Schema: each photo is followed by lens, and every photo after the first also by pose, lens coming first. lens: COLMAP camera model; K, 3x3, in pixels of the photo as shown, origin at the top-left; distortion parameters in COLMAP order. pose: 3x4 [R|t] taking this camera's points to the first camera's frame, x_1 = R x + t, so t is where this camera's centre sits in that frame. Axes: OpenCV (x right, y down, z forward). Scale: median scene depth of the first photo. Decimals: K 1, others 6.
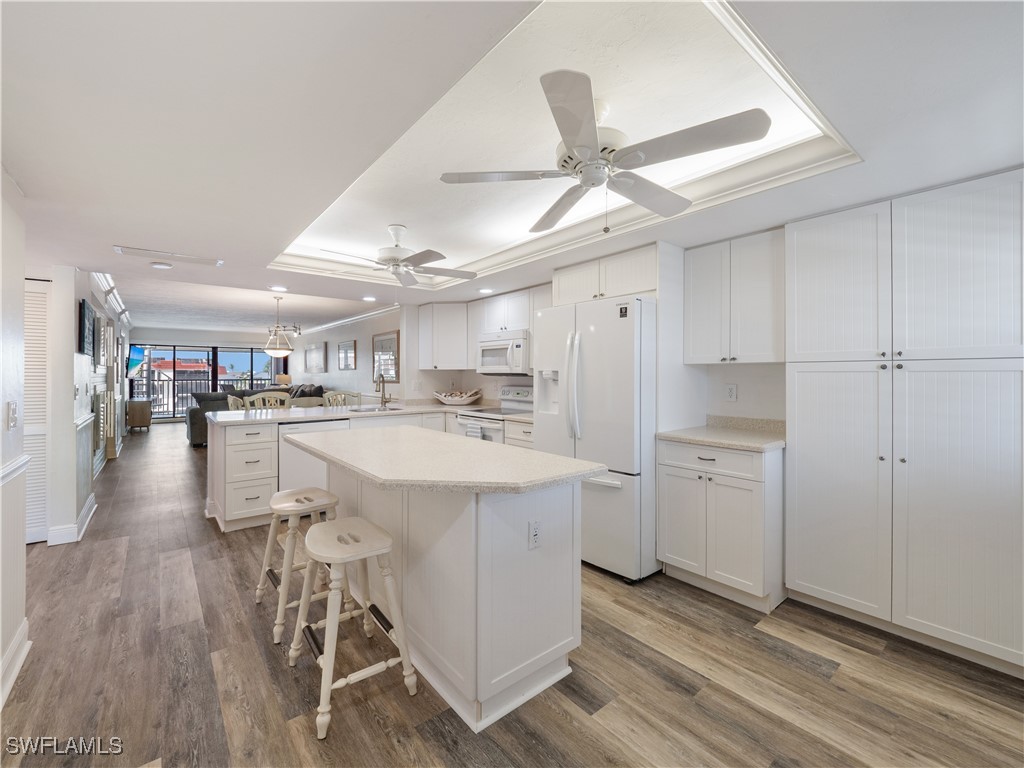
lens RADIAL K [[451.7, 0, 507.6], [0, 451.7, 380.0], [0, 0, 1]] dist [0.030427, -0.000045]
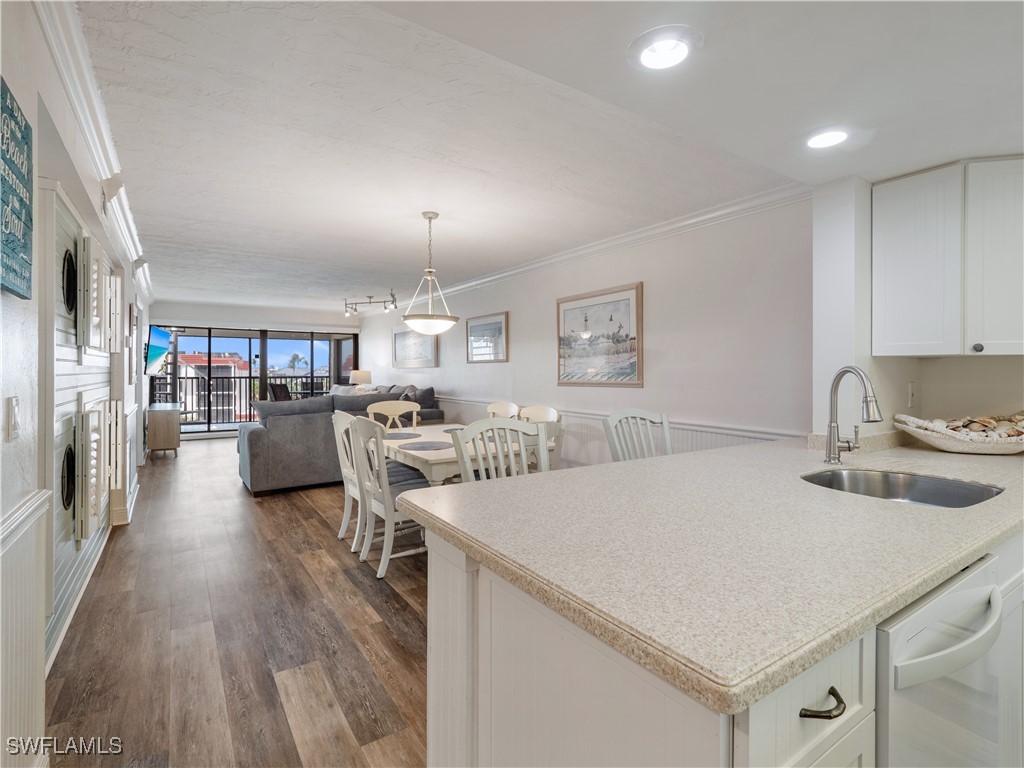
lens RADIAL K [[502.6, 0, 513.8], [0, 502.6, 378.4], [0, 0, 1]] dist [0.001143, -0.000143]
pose [[0.998245, 0.003259, -0.059134, -0.316500], [-0.003105, 0.999992, 0.002690, -0.003380], [0.059142, -0.002502, 0.998246, 0.384615]]
